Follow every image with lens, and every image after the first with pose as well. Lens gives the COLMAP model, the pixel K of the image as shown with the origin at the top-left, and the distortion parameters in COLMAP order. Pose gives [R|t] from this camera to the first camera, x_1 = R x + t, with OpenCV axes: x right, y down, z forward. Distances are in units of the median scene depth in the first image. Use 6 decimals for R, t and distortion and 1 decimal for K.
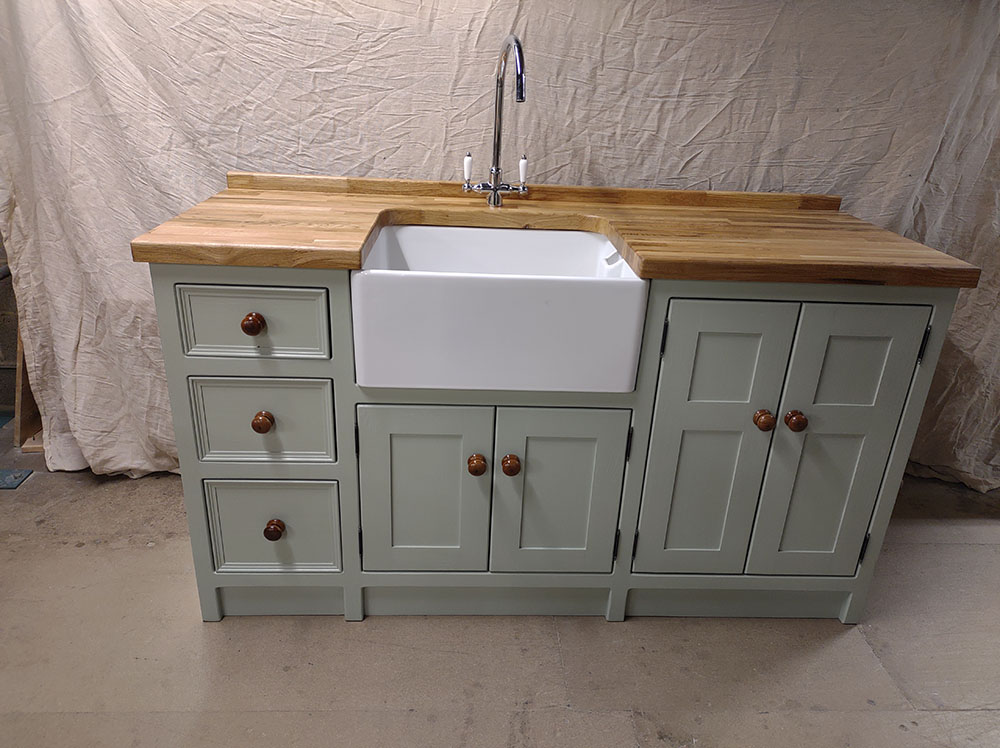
lens RADIAL K [[737.4, 0, 501.6], [0, 737.4, 366.3], [0, 0, 1]] dist [0.072269, -0.069913]
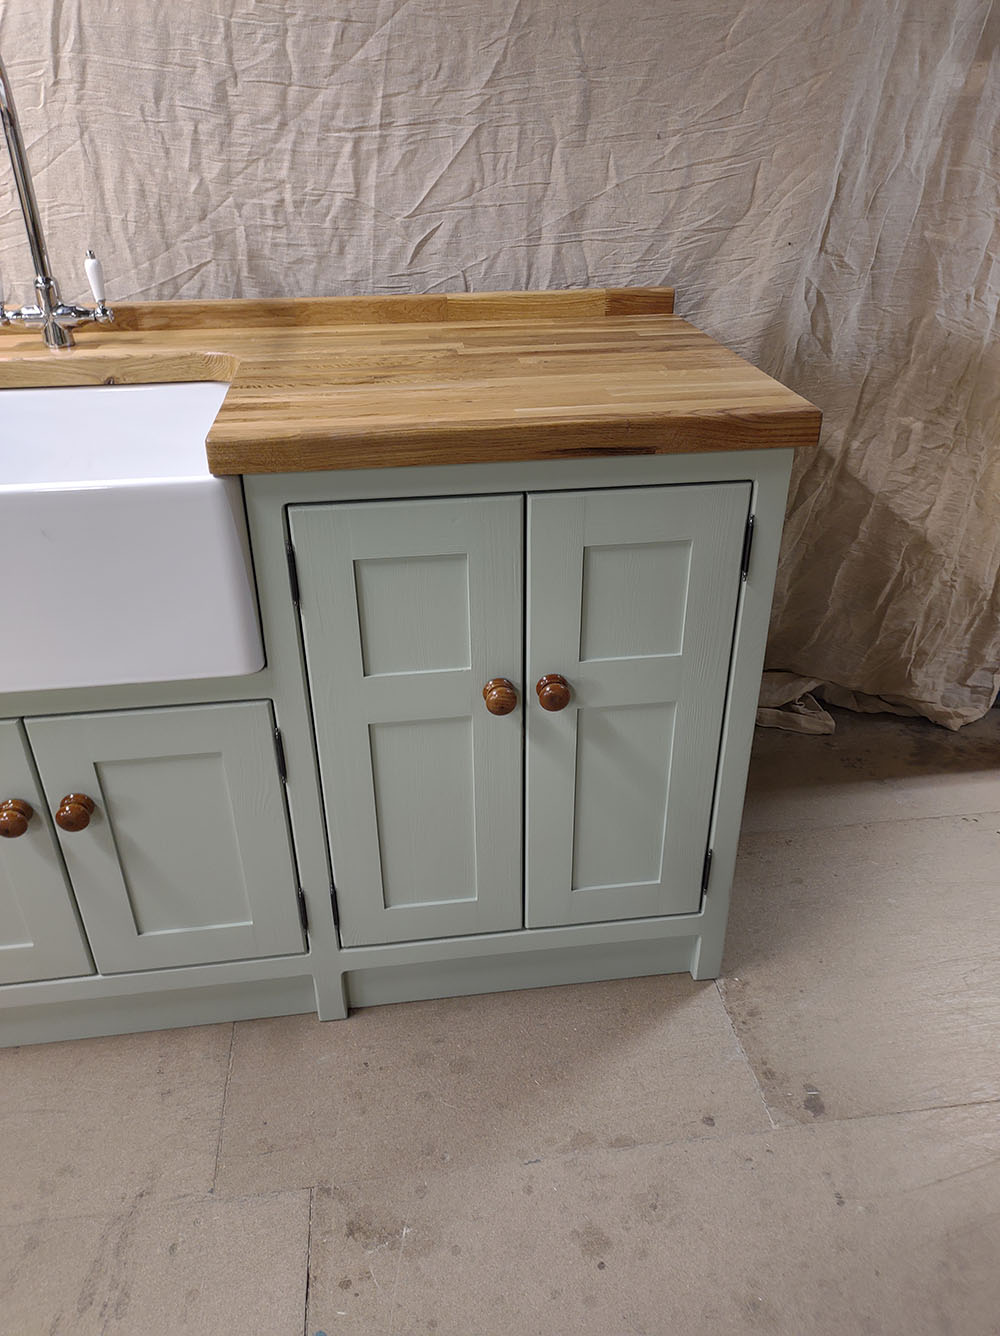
lens RADIAL K [[991.4, 0, 502.6], [0, 991.4, 658.4], [0, 0, 1]] dist [0.057260, -0.060097]
pose [[0.995342, -0.087634, 0.040194, 0.262519], [0.082378, 0.989627, 0.117698, -0.039852], [-0.050091, -0.113839, 0.992236, 0.180890]]
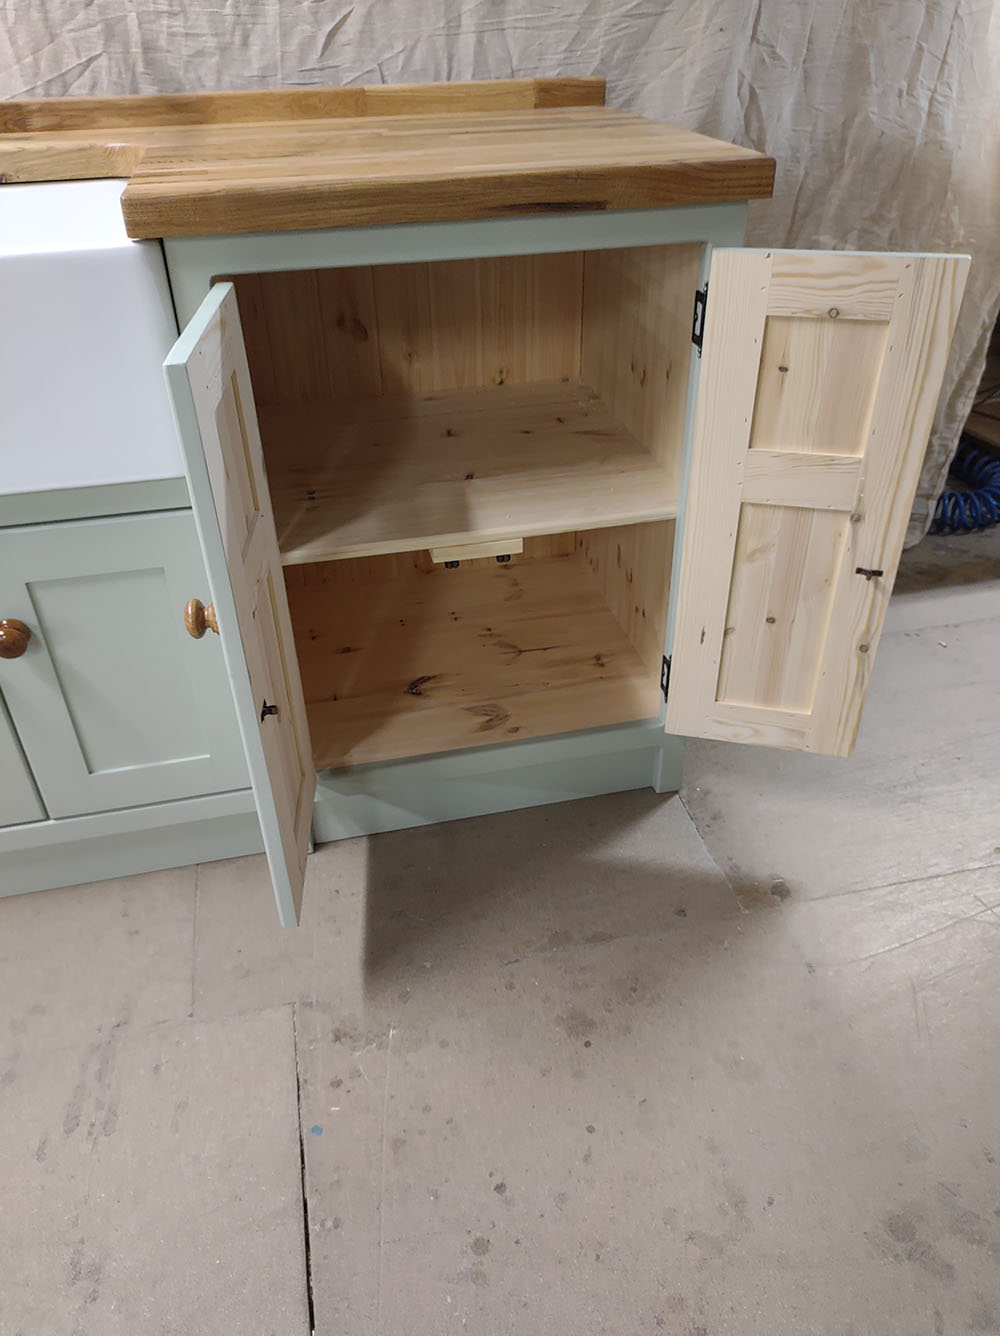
lens RADIAL K [[1001.9, 0, 502.7], [0, 1001.9, 657.8], [0, 0, 1]] dist [0.032224, -0.030127]
pose [[0.982850, -0.151700, 0.104844, 0.233941], [0.128104, 0.970649, 0.203543, 0.034928], [-0.132644, -0.186621, 0.973436, 0.185202]]
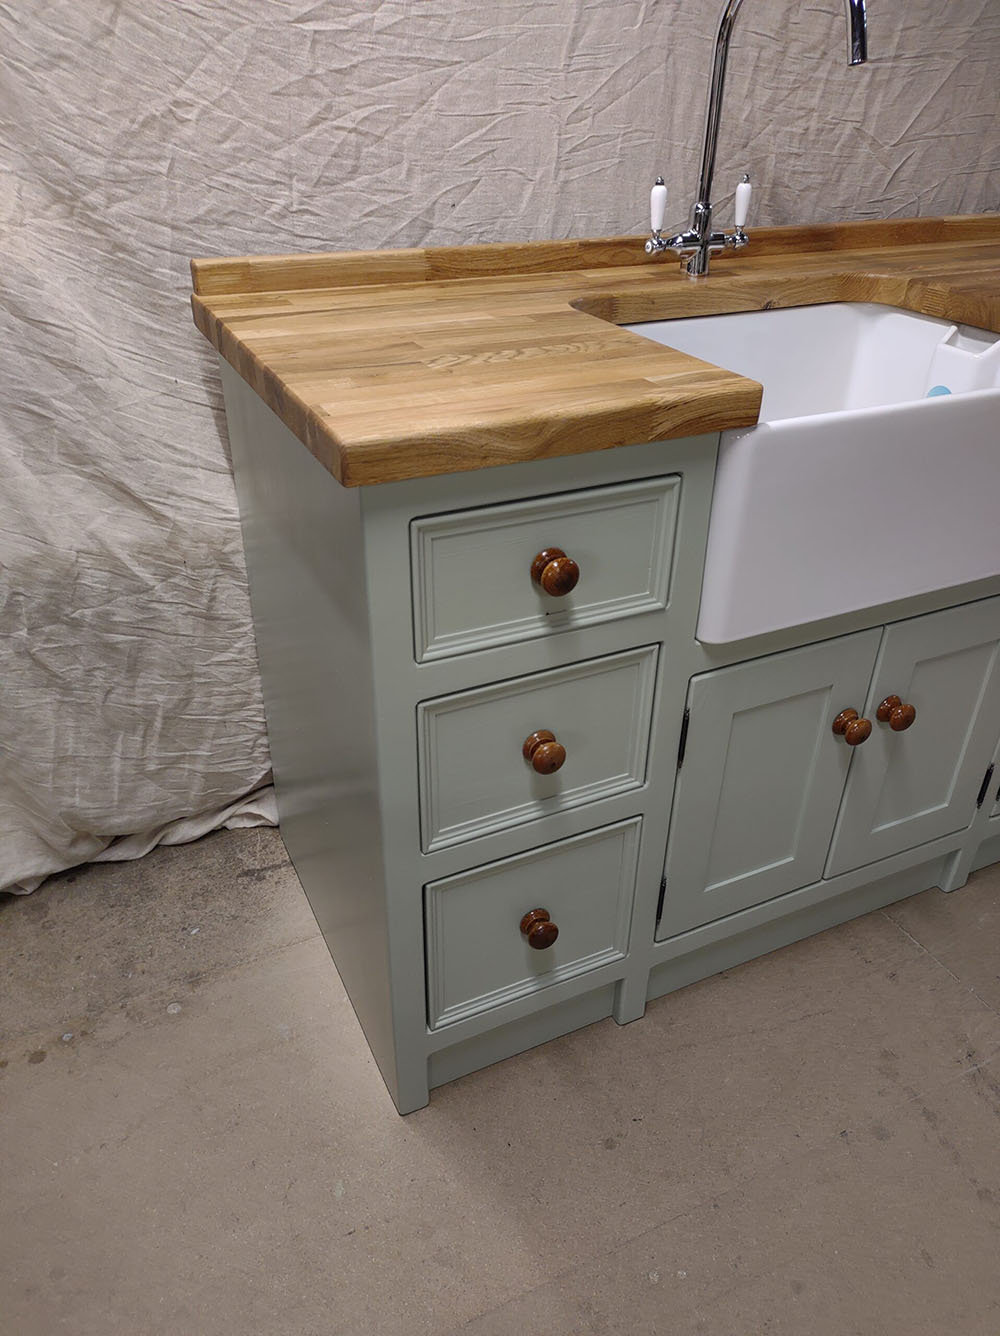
lens RADIAL K [[986.3, 0, 504.8], [0, 986.3, 655.7], [0, 0, 1]] dist [0.061481, -0.056410]
pose [[0.918303, -0.226707, 0.324535, -0.433401], [0.173704, 0.967403, 0.184277, -0.094952], [-0.355733, -0.112849, 0.927750, 0.294000]]
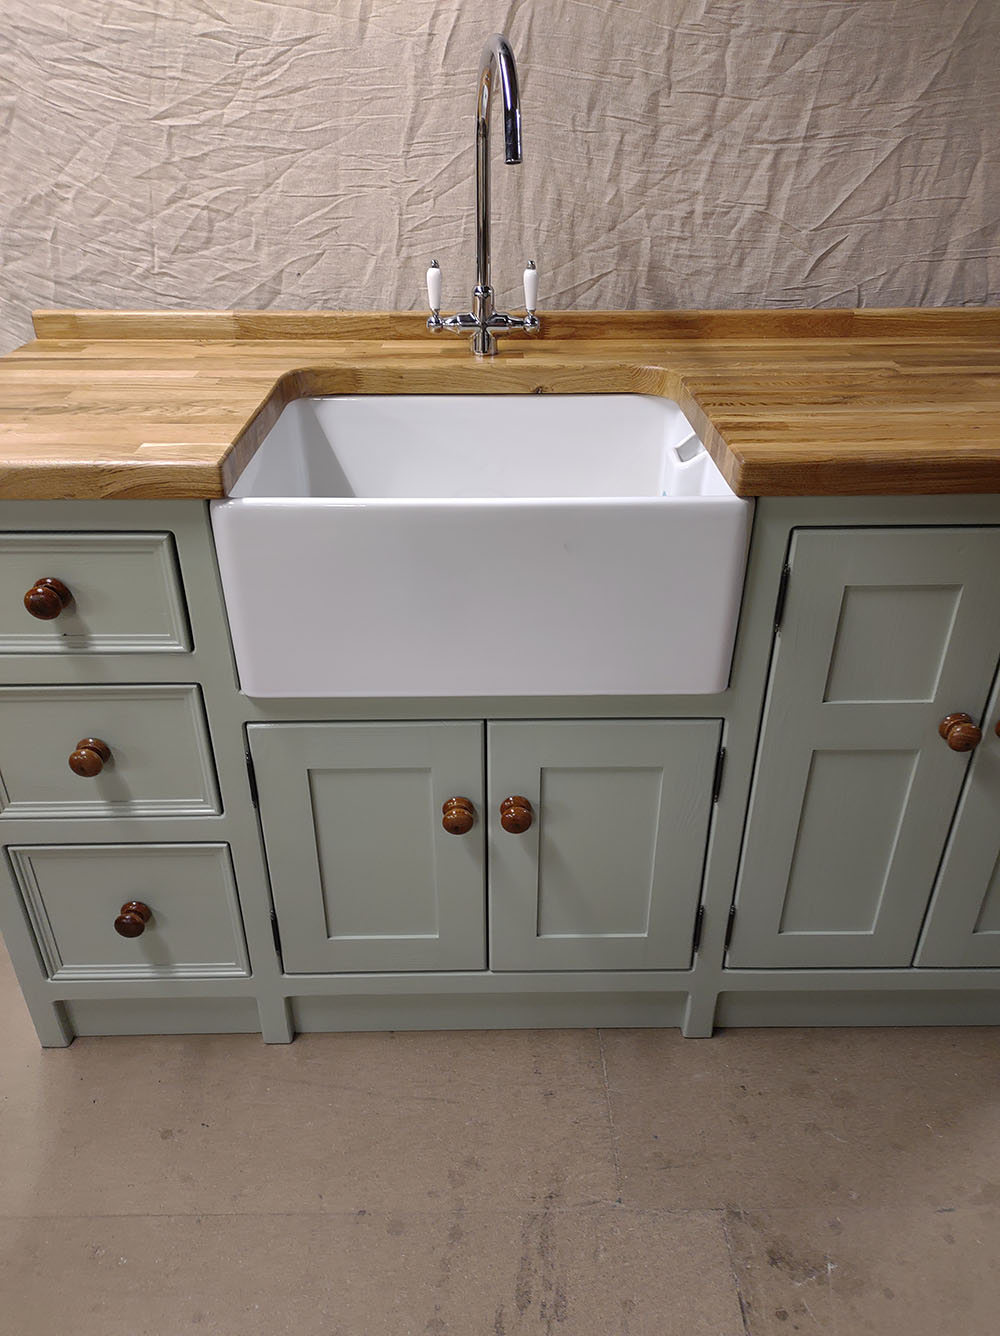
lens RADIAL K [[995.4, 0, 500.6], [0, 995.4, 658.2], [0, 0, 1]] dist [0.063133, -0.059935]
pose [[0.998544, -0.023884, -0.048366, 0.034047], [0.029350, 0.992854, 0.115669, -0.066297], [0.045258, -0.116920, 0.992110, 0.182790]]
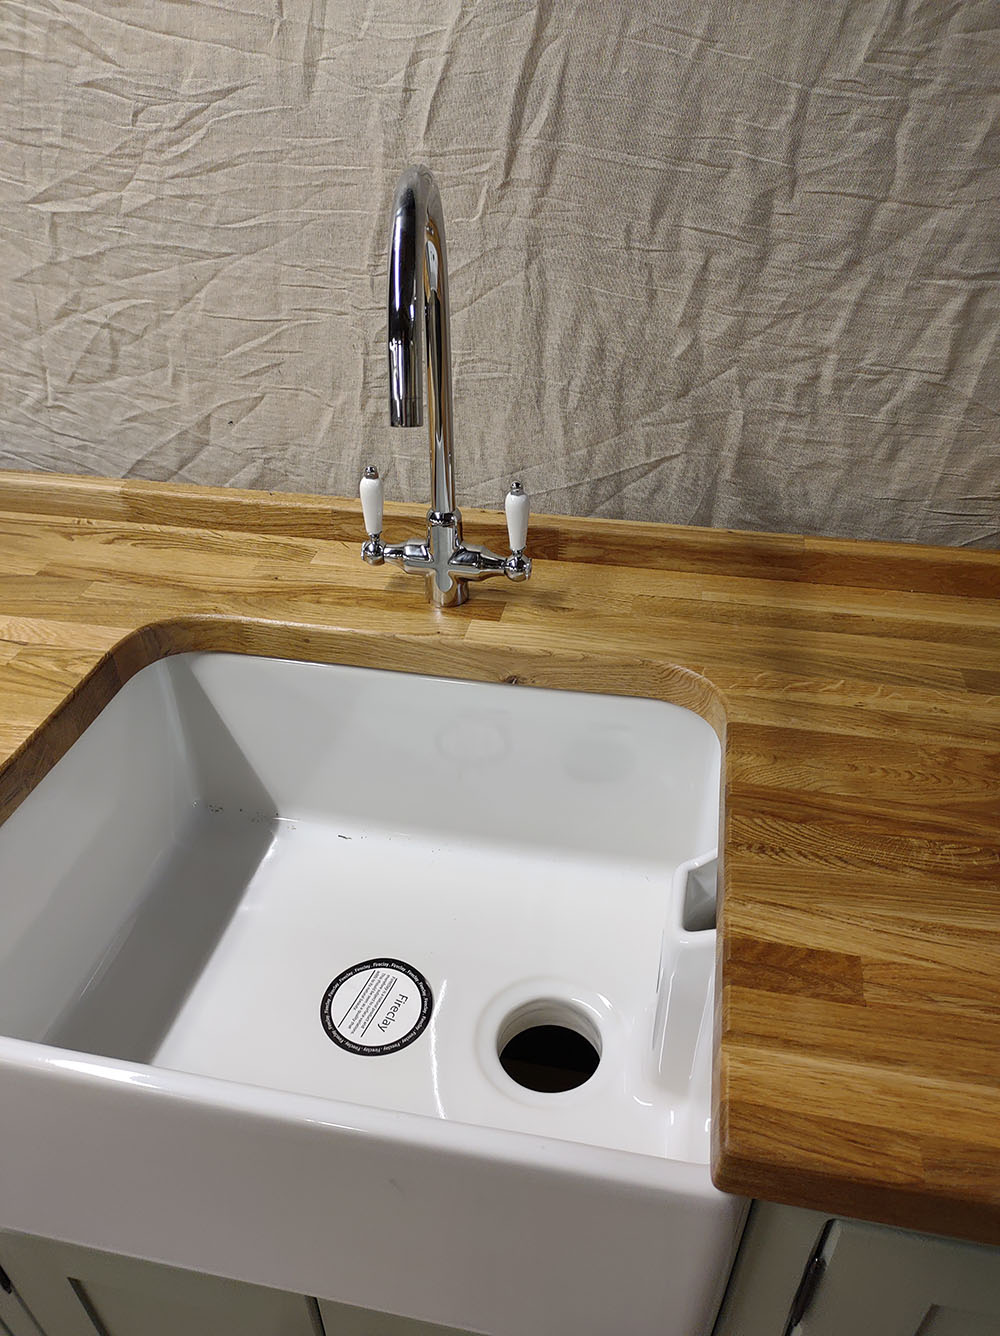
lens RADIAL K [[998.3, 0, 489.6], [0, 998.3, 668.5], [0, 0, 1]] dist [0.054285, -0.055254]
pose [[0.968111, 0.095729, -0.231509, 0.126925], [-0.043135, 0.974007, 0.222373, -0.281037], [0.246778, -0.205296, 0.947077, 0.482553]]
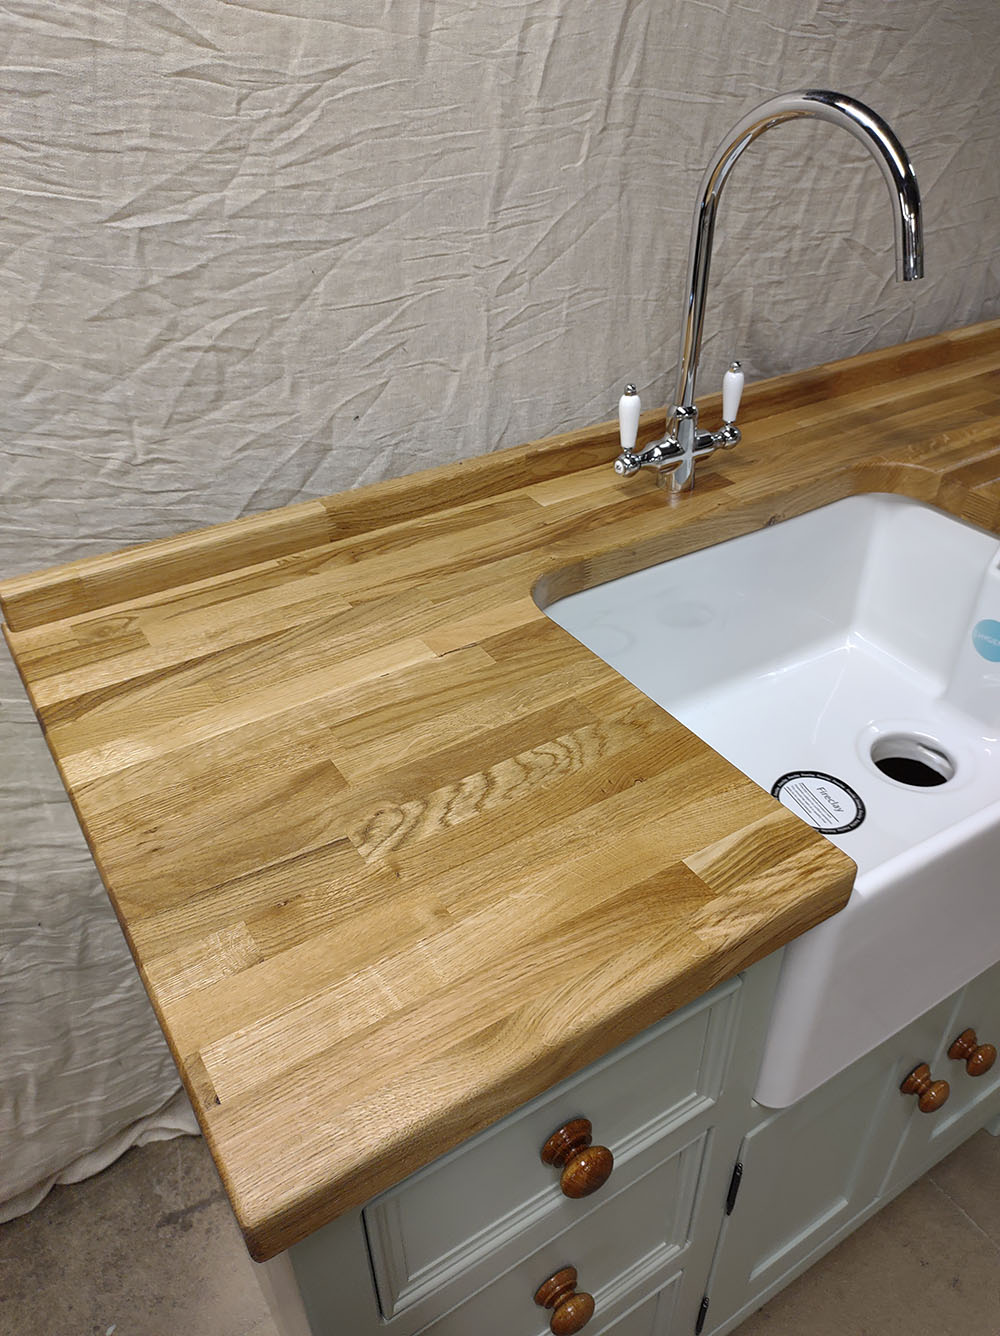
lens RADIAL K [[991.4, 0, 502.6], [0, 991.4, 658.4], [0, 0, 1]] dist [0.057260, -0.060097]
pose [[0.866807, -0.328306, 0.375314, -0.337334], [0.235038, 0.932816, 0.273151, -0.290978], [-0.439776, -0.148556, 0.885736, 0.478105]]
